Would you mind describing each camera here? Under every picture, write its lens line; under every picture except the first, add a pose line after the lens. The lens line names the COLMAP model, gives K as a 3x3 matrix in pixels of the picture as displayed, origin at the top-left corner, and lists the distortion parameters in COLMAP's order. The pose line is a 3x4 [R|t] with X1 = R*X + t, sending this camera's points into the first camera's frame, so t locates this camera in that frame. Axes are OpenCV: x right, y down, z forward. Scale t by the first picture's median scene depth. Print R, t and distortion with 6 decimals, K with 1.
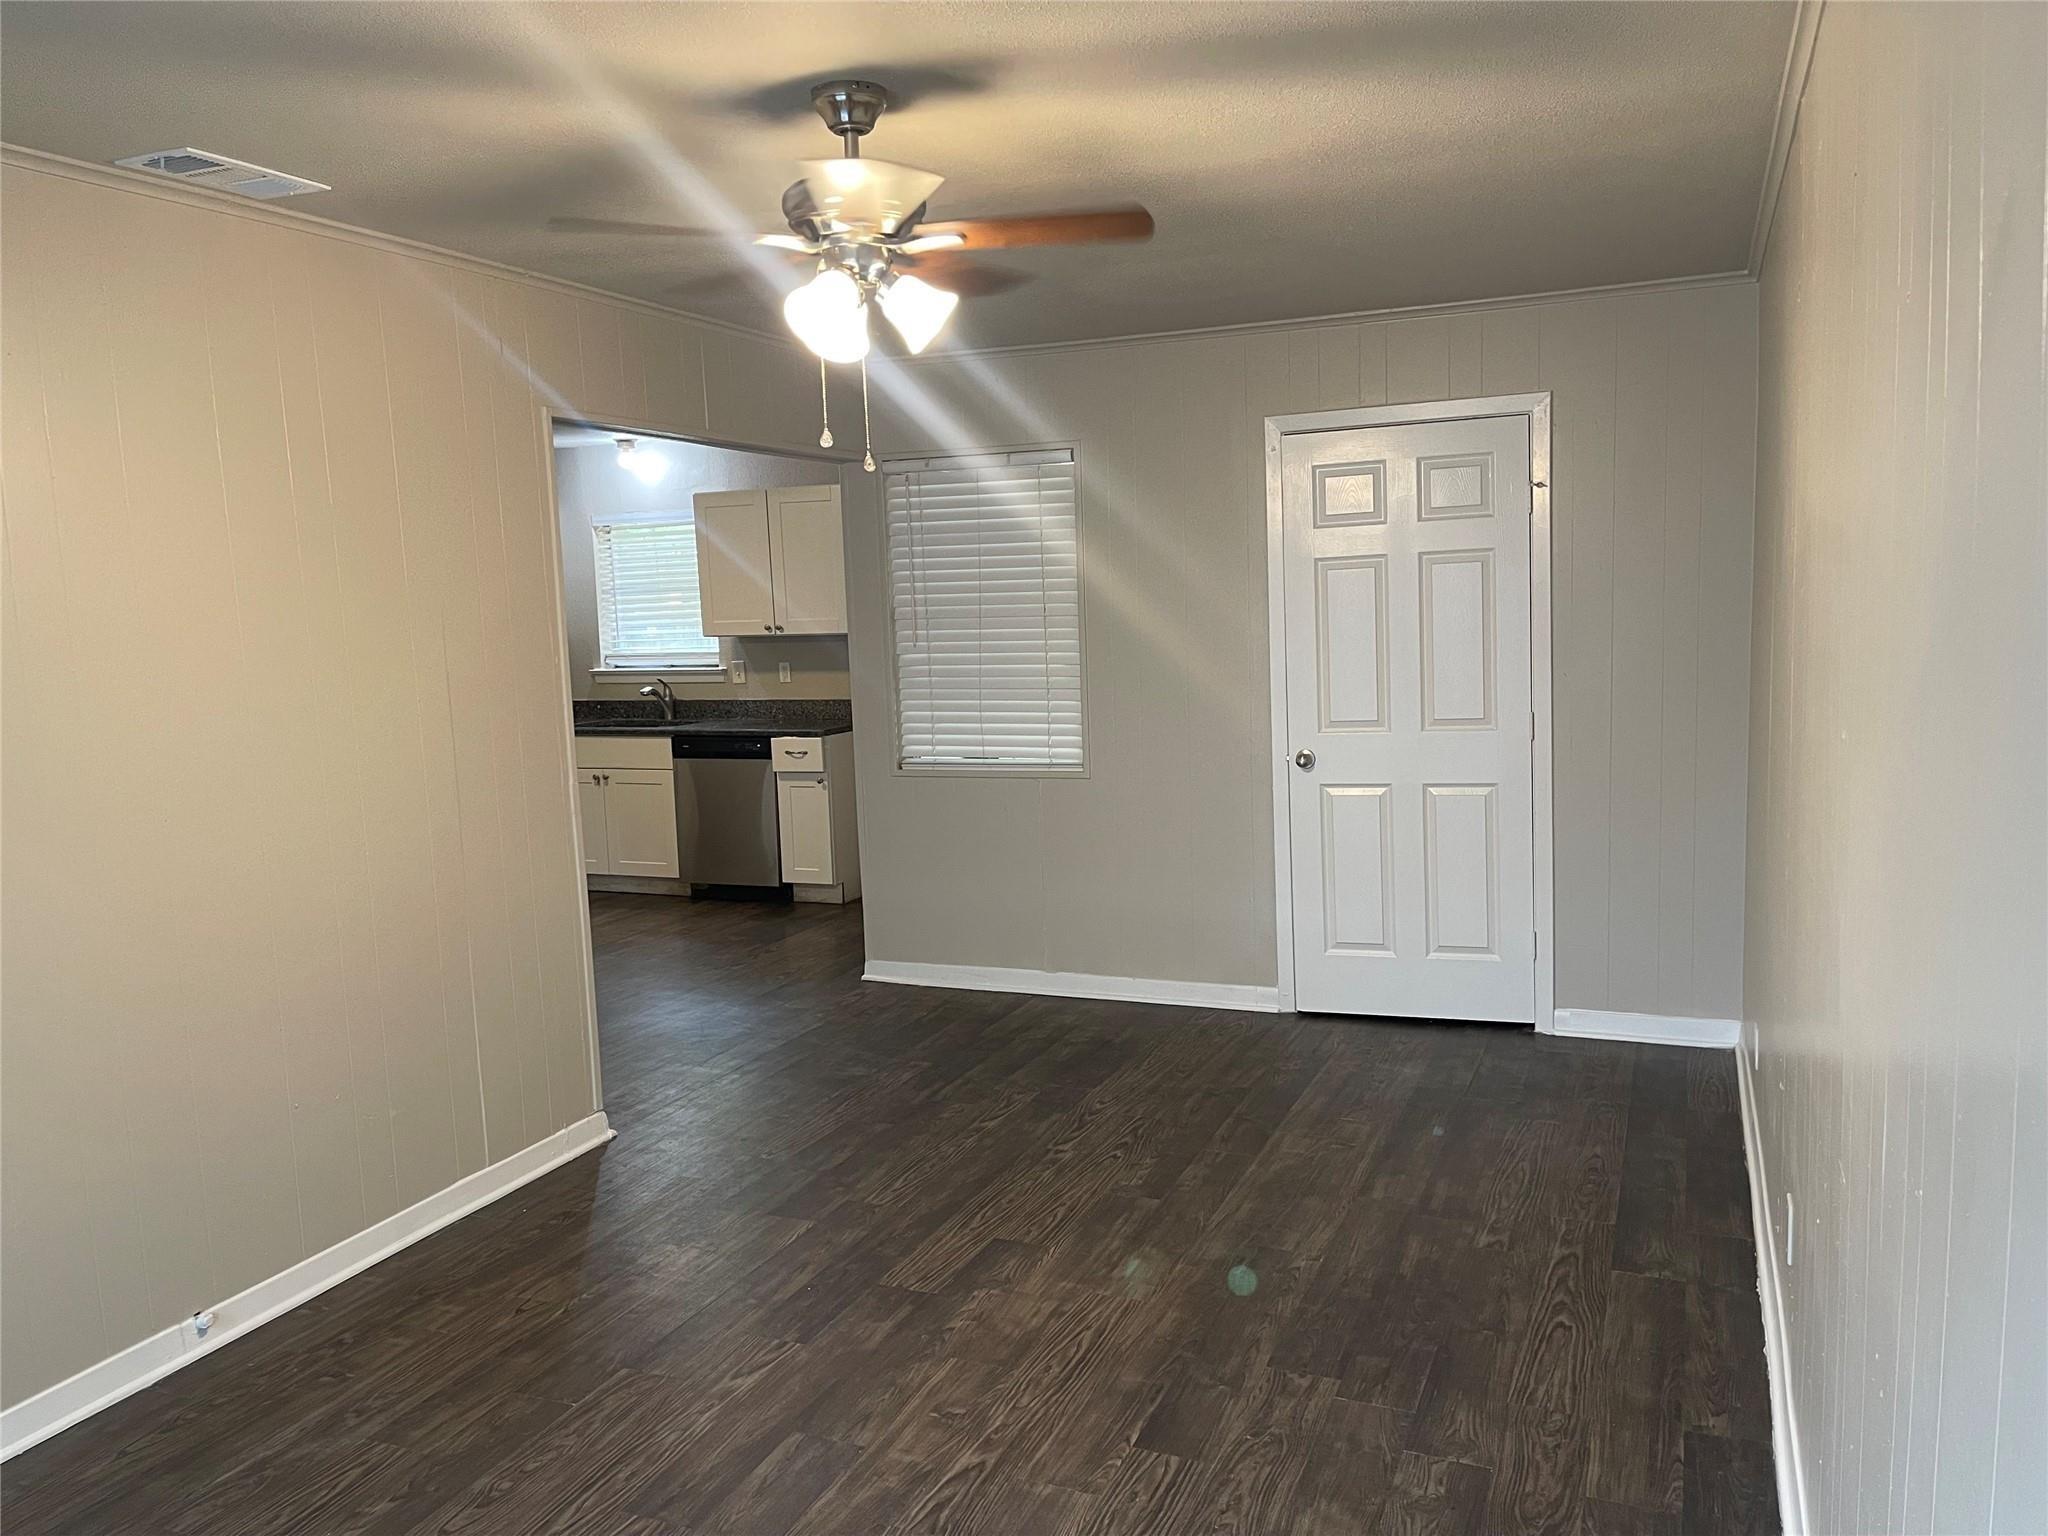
lens RADIAL K [[1555.3, 0, 1025.6], [0, 1555.3, 766.7], [0, 0, 1]] dist [0.076581, 0.003358]
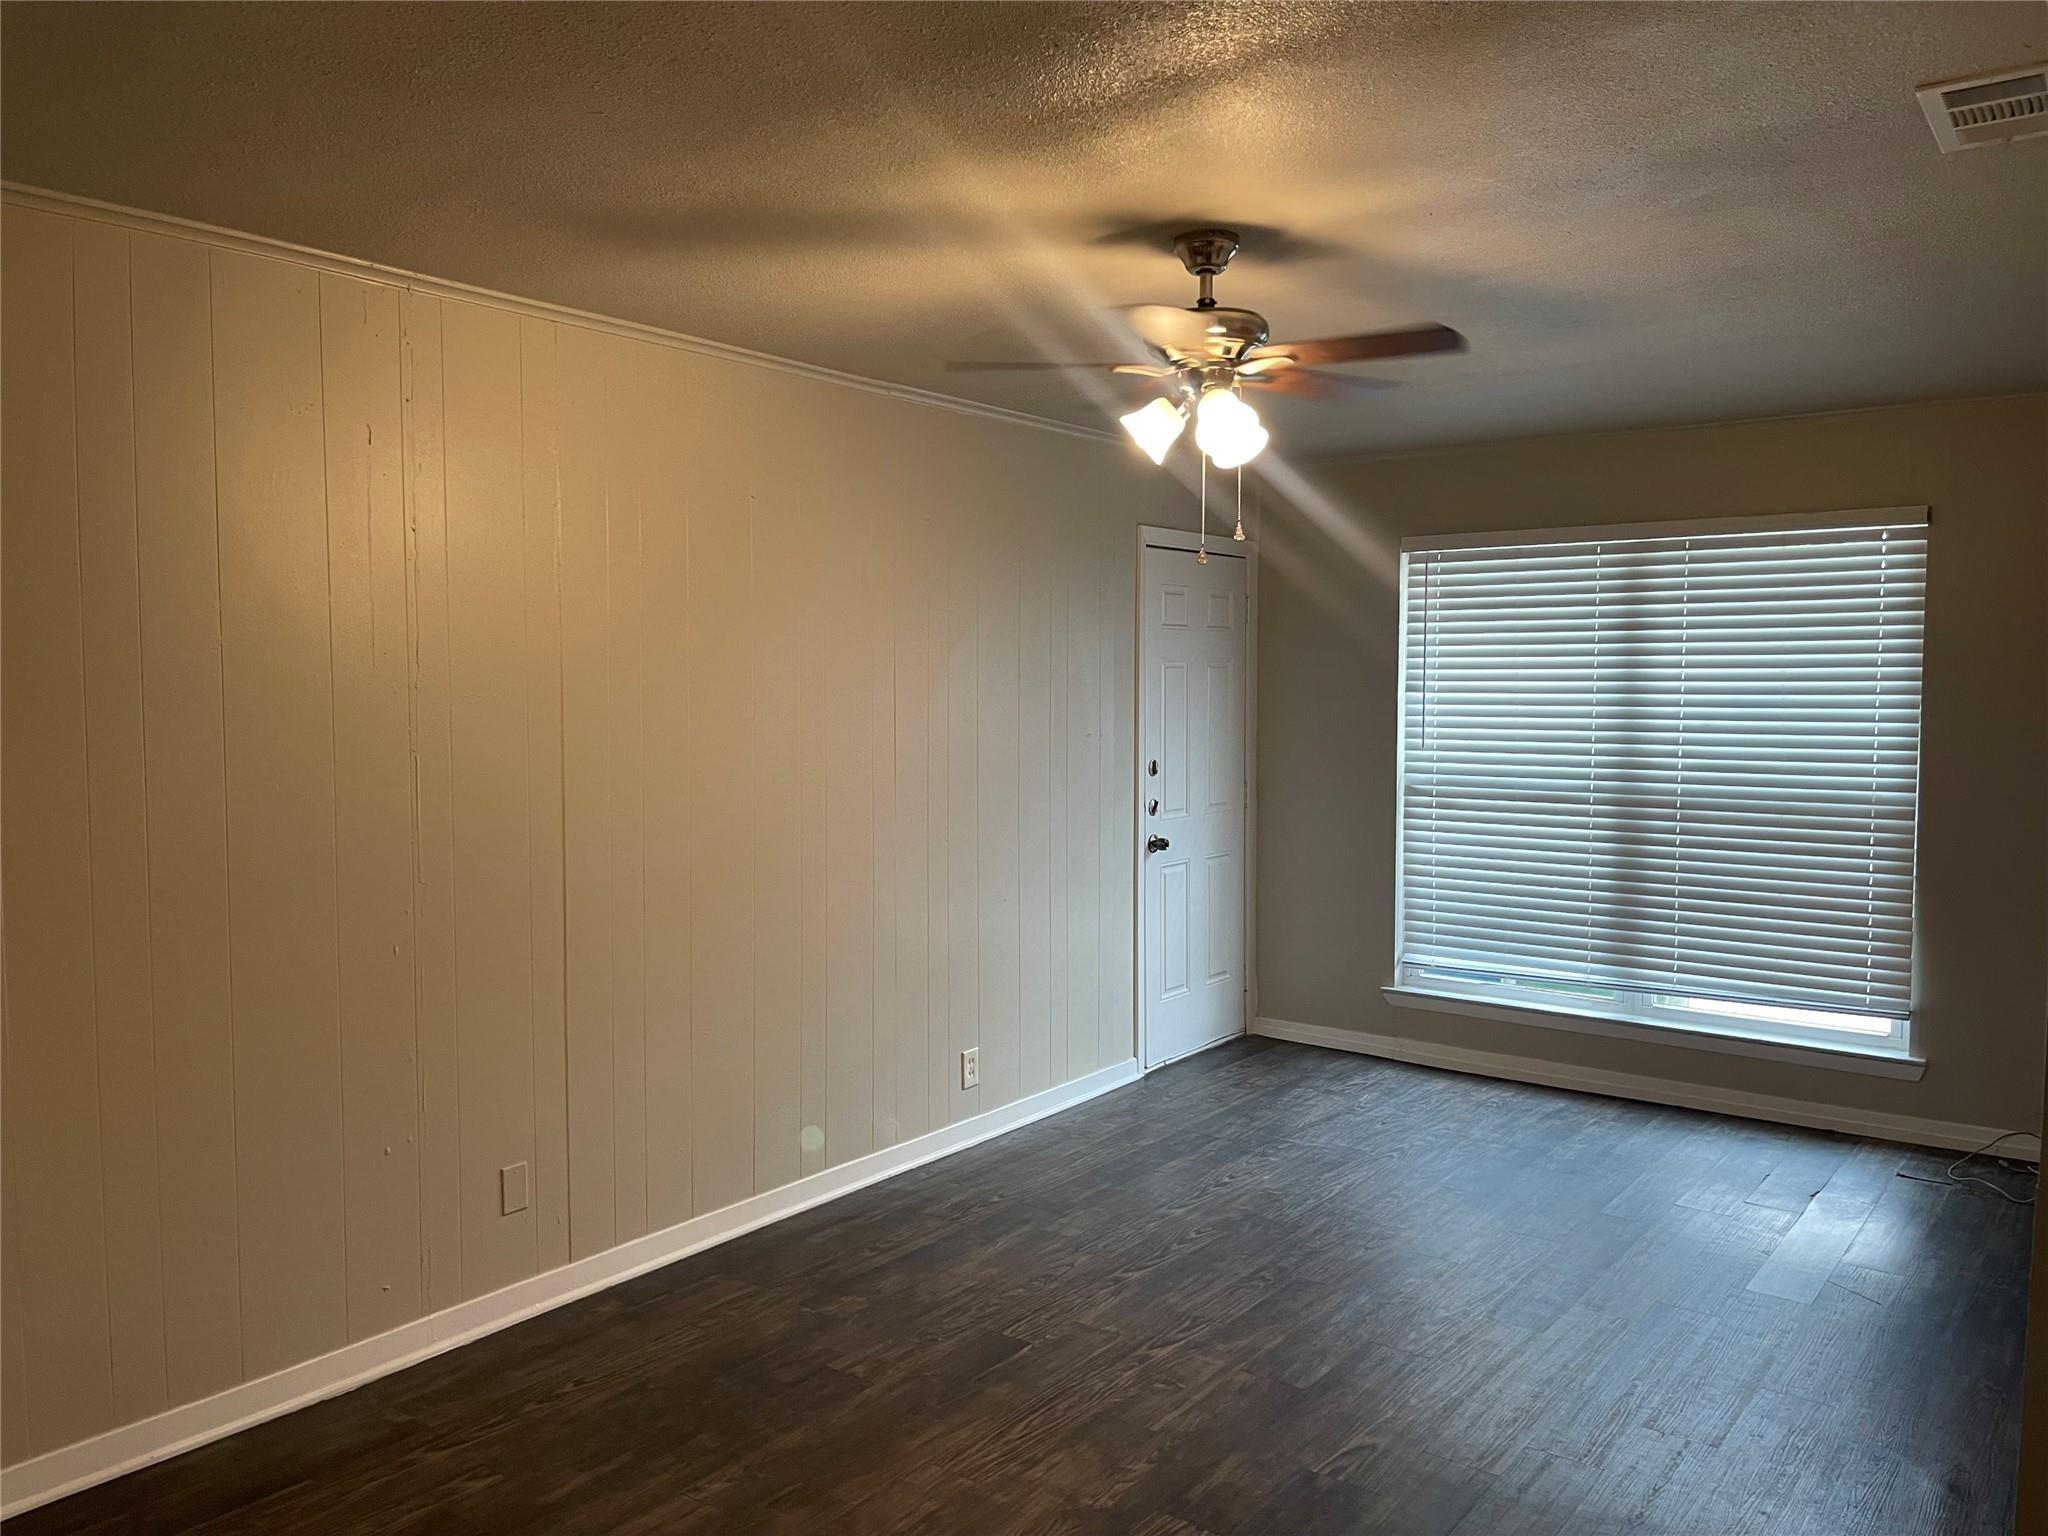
lens RADIAL K [[1555.3, 0, 1022.4], [0, 1555.3, 765.2], [0, 0, 1]] dist [0.076581, 0.003358]
pose [[-0.969534, 0.019870, 0.244149, -0.220636], [0.060152, 0.985499, 0.158662, -0.209910], [-0.237456, 0.168514, -0.956670, 1.926559]]
